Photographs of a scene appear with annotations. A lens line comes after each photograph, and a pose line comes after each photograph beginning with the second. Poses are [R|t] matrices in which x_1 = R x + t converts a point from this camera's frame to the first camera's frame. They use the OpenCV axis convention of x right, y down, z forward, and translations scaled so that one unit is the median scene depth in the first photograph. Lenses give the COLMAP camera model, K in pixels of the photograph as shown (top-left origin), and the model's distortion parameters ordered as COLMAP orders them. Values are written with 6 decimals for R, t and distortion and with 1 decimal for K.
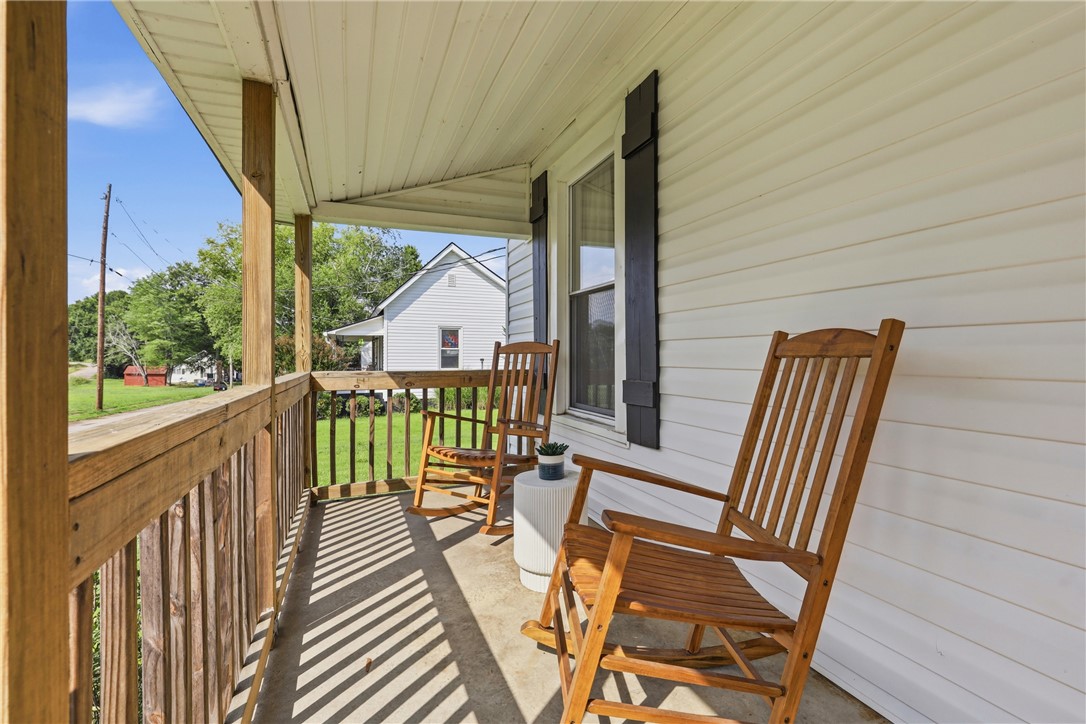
lens RADIAL K [[503.4, 0, 542.1], [0, 503.4, 359.9], [0, 0, 1]] dist [-0.003006, 0.000863]
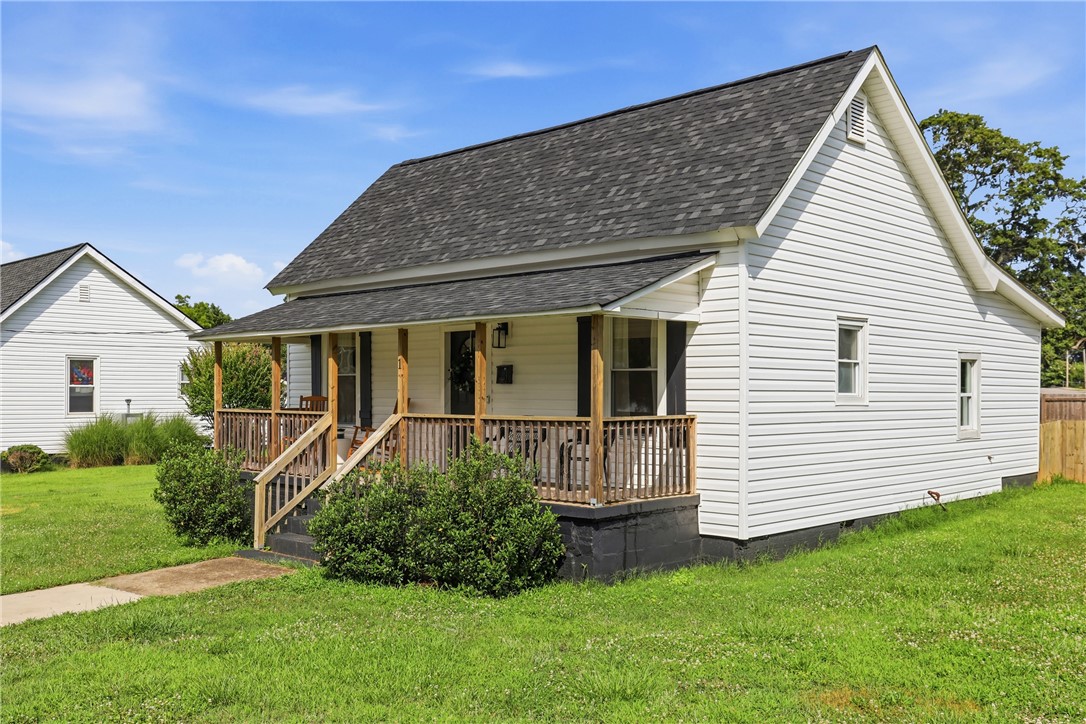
lens RADIAL K [[1001.1, 0, 544.4], [0, 1001.1, 365.0], [0, 0, 1]] dist [0.001562, 0.000000]
pose [[0.913683, 0.015549, 0.406130, -0.159822], [-0.001747, 0.999409, -0.034334, -0.003502], [-0.406424, 0.030660, 0.913170, -0.622085]]
